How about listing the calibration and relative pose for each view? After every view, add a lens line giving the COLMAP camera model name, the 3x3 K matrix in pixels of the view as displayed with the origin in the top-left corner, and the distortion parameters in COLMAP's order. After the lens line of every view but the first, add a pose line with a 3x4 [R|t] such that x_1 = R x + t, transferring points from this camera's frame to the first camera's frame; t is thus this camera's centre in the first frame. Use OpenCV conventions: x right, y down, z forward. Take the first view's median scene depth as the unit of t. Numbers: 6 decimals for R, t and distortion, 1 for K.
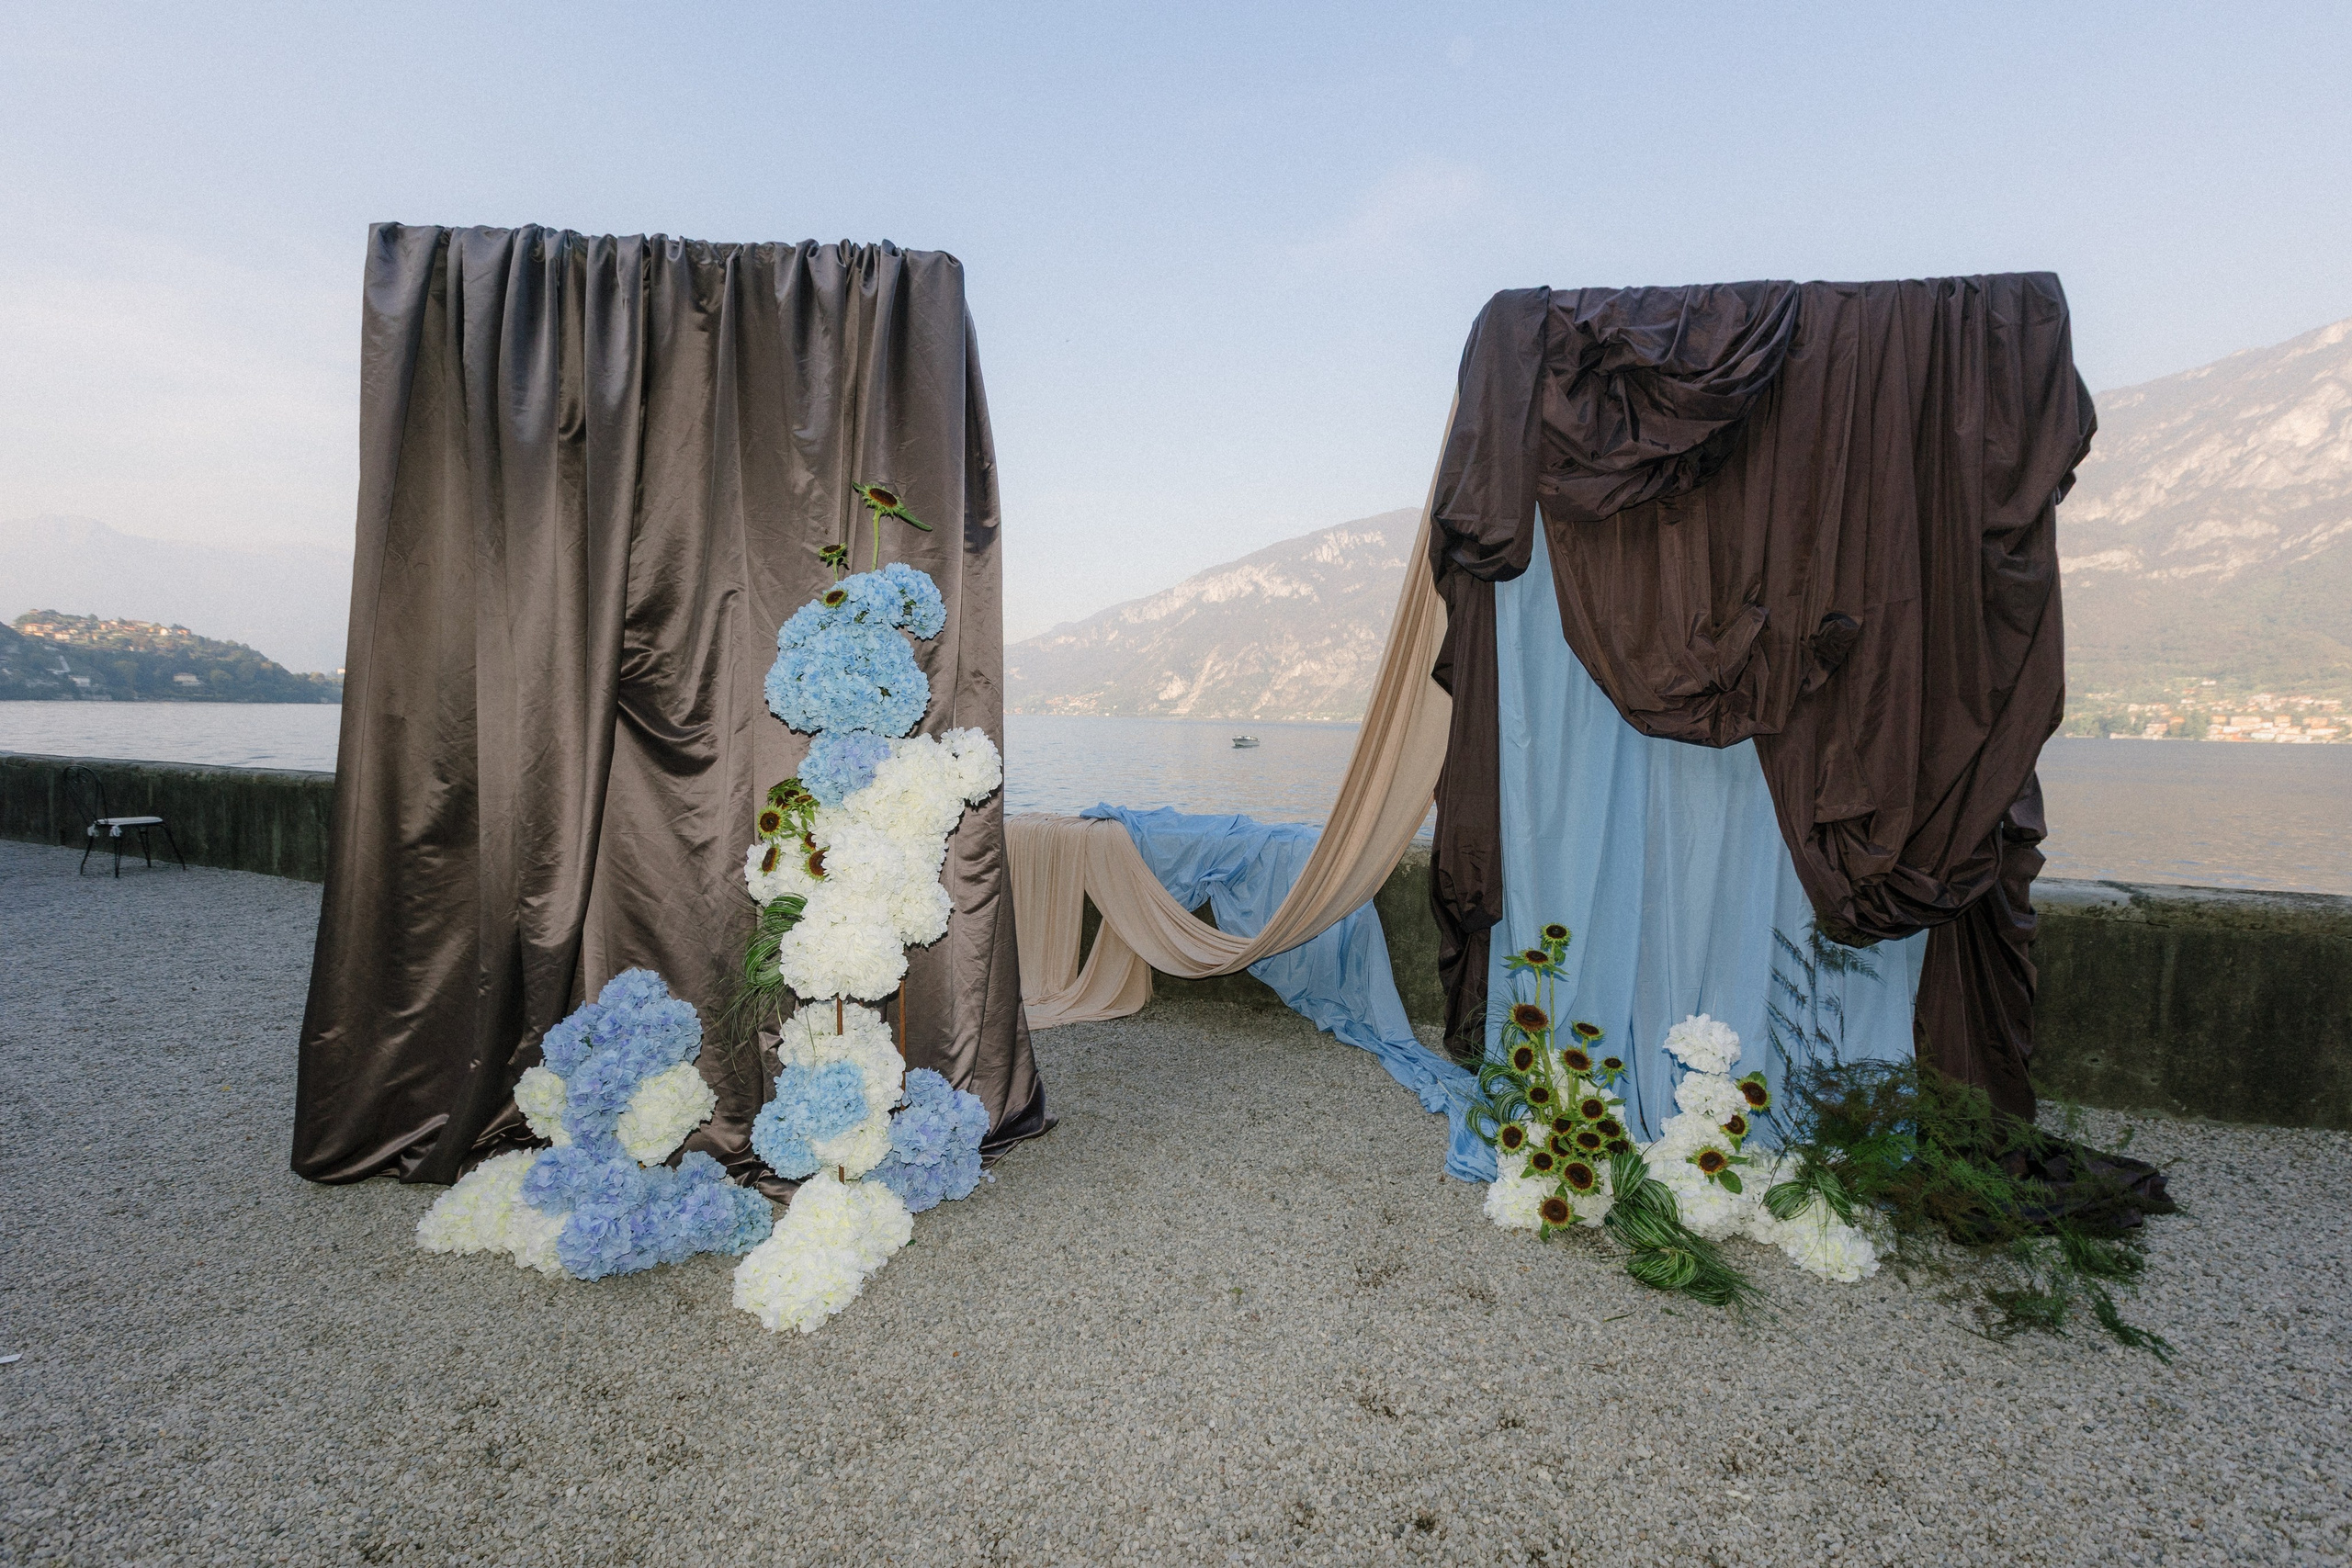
lens RADIAL K [[1043.5, 0, 1180.7], [0, 1043.5, 795.3], [0, 0, 1]] dist [0.001498, -0.000663]
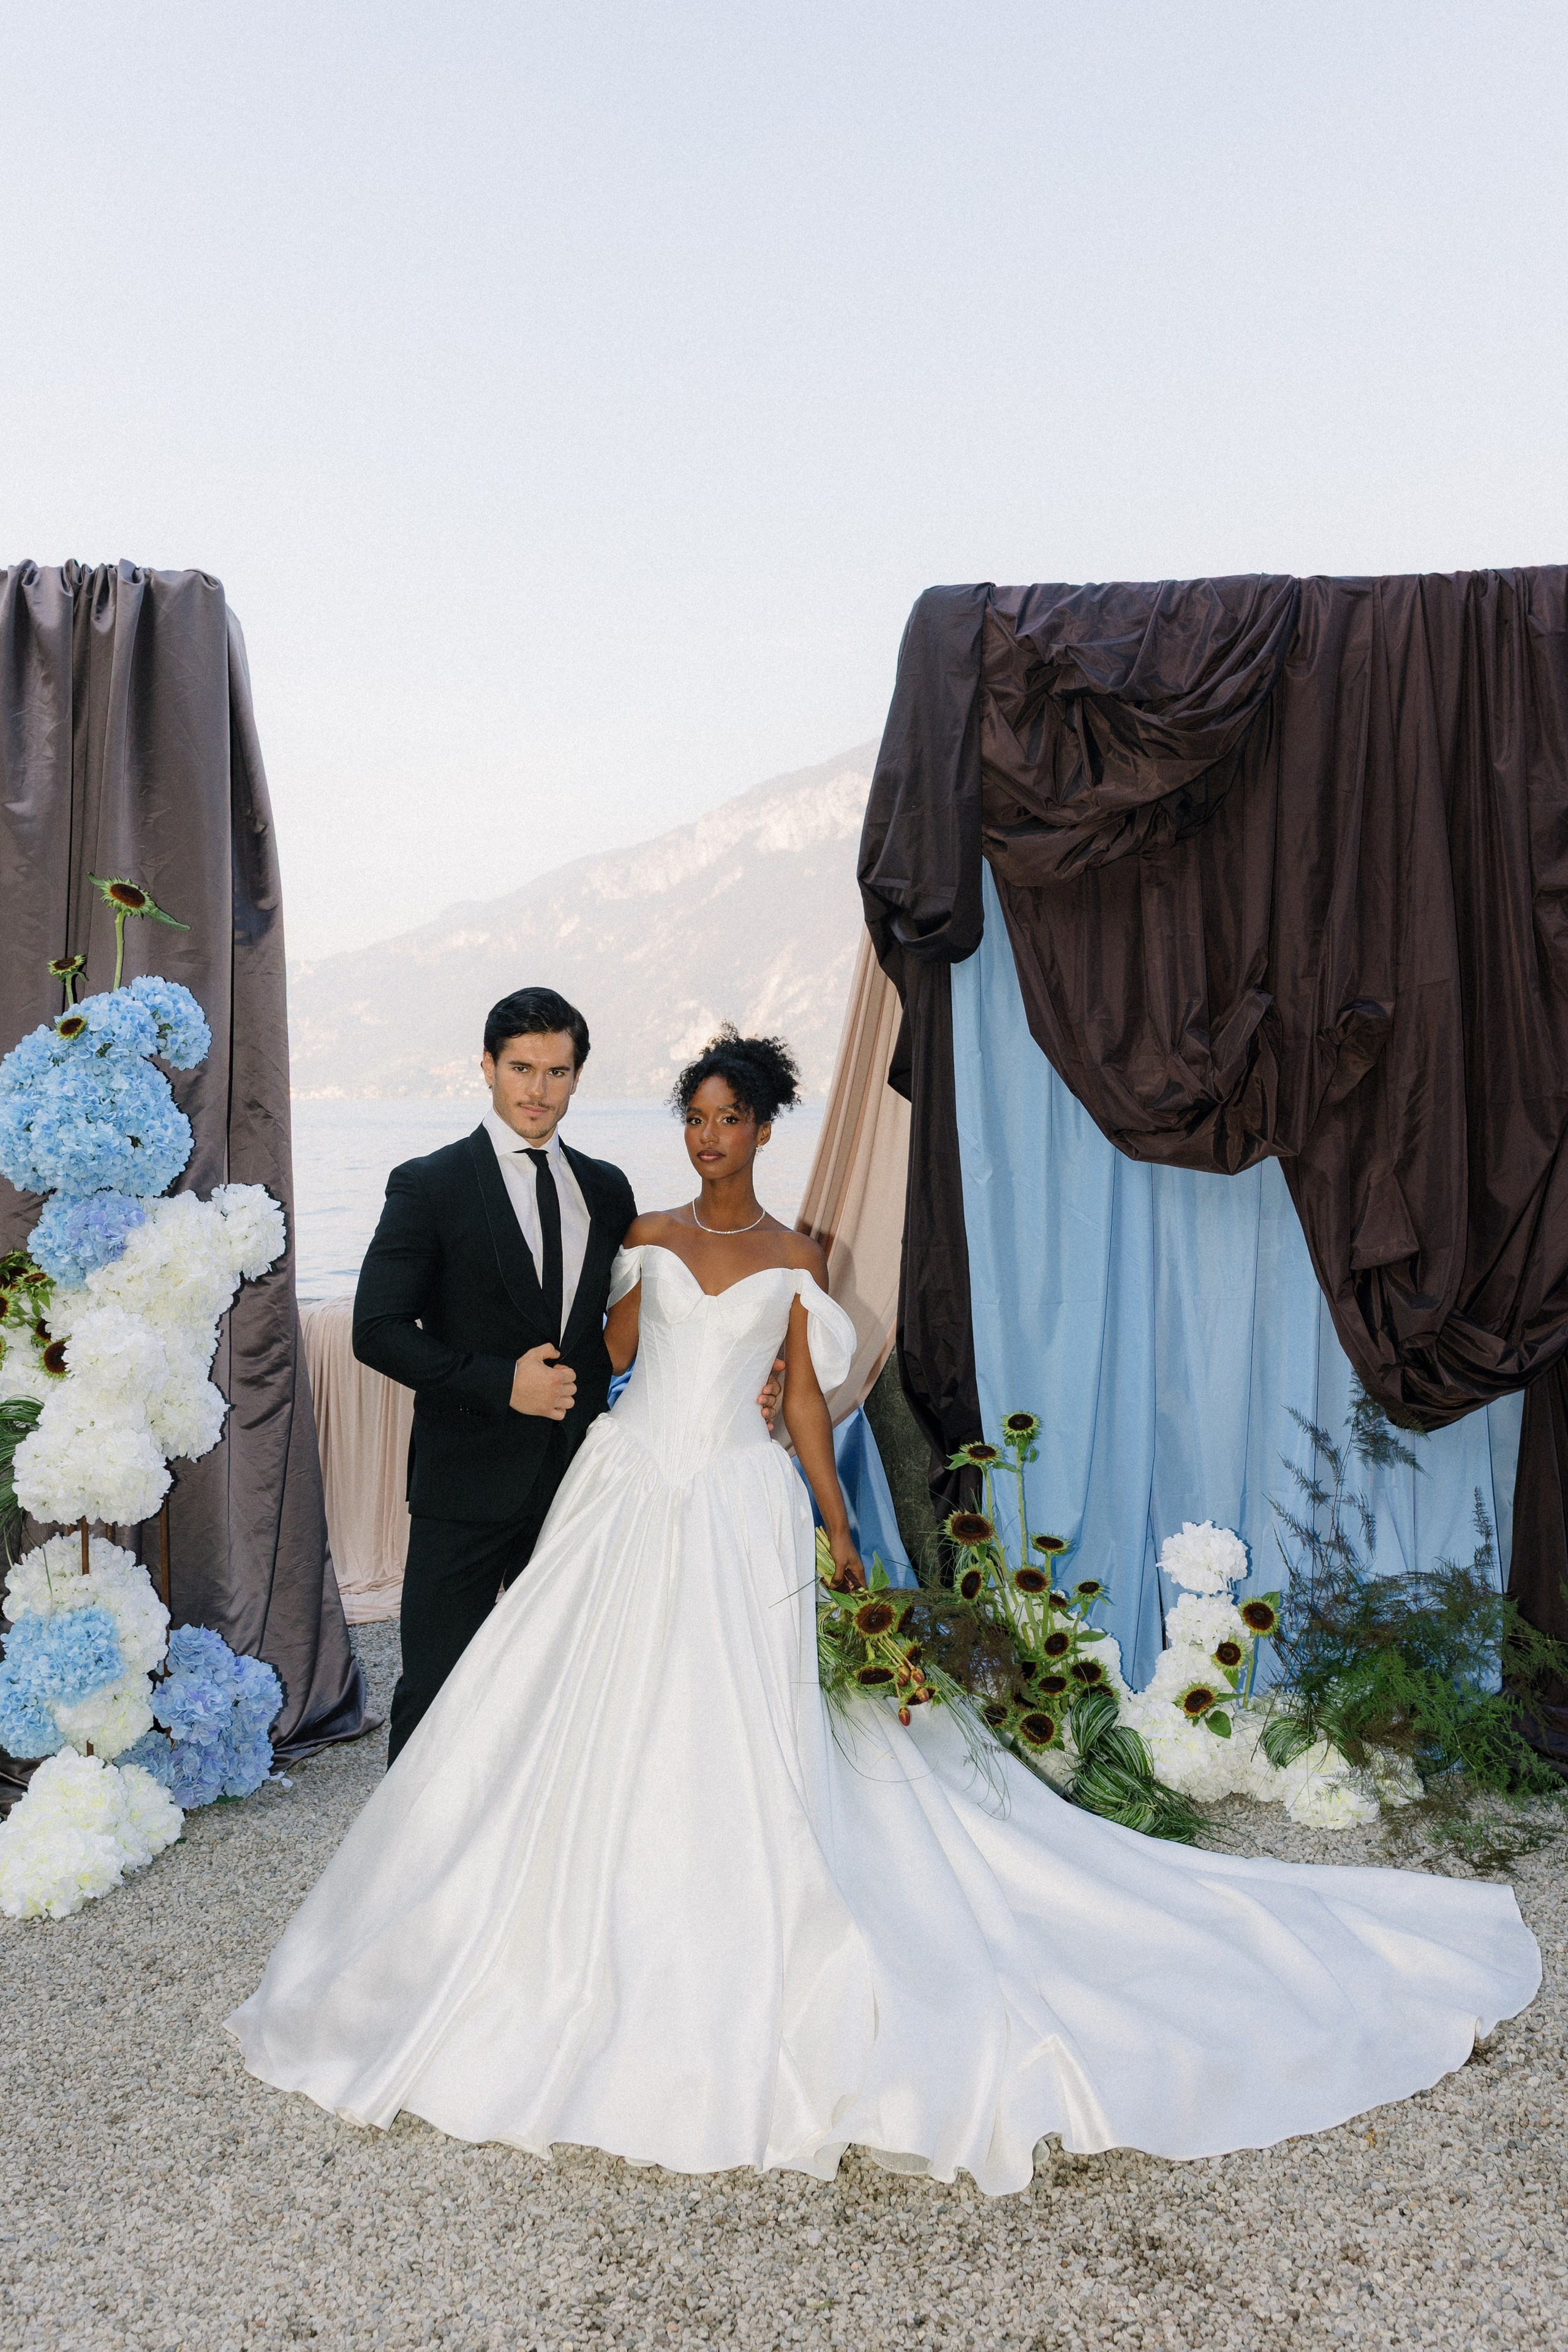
lens RADIAL K [[2229.5, 0, 793.5], [0, 2229.5, 1167.6], [0, 0, 1]] dist [0.001203, 0.000000]
pose [[0.999038, -0.029488, 0.032444, 0.151007], [0.030821, 0.998669, -0.041367, 0.007418], [-0.031181, 0.042327, 0.998617, -0.661568]]
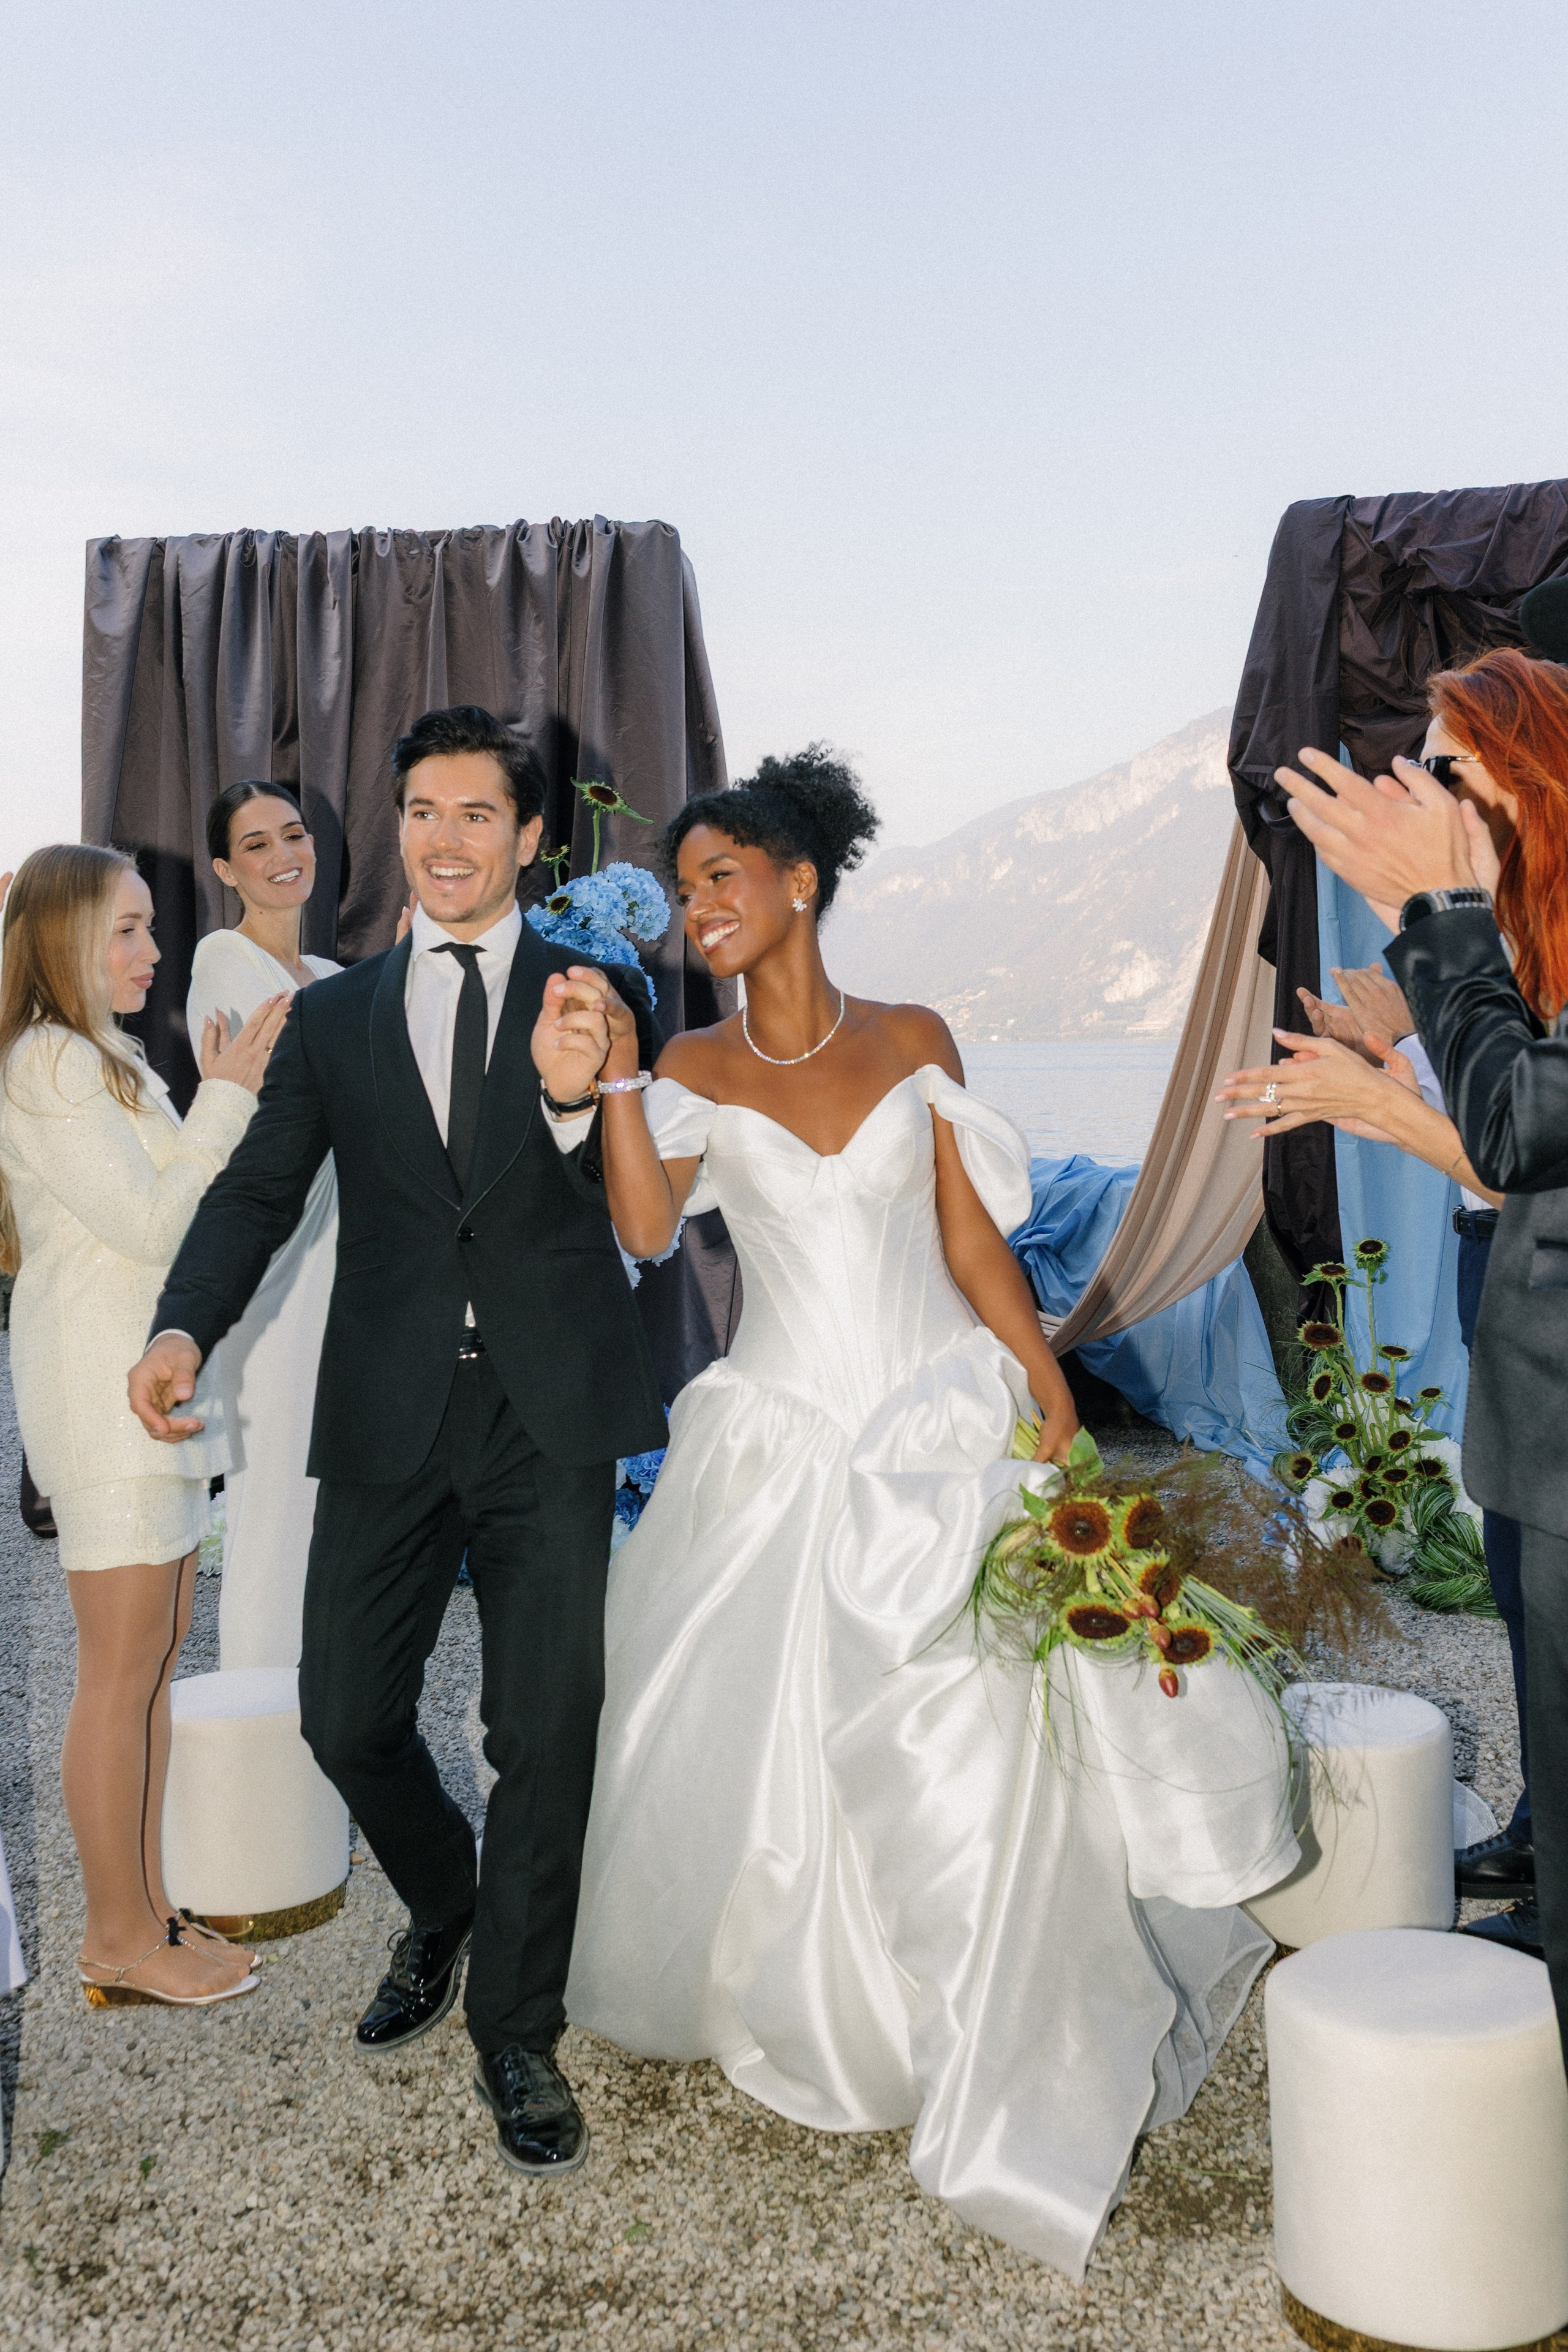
lens RADIAL K [[2229.5, 0, 796.4], [0, 2229.5, 1165.3], [0, 0, 1]] dist [0.001203, 0.000000]
pose [[0.986788, -0.026236, -0.159881, 0.195195], [0.022922, 0.999483, -0.022536, 0.097824], [0.160389, 0.018574, 0.986879, -0.922985]]
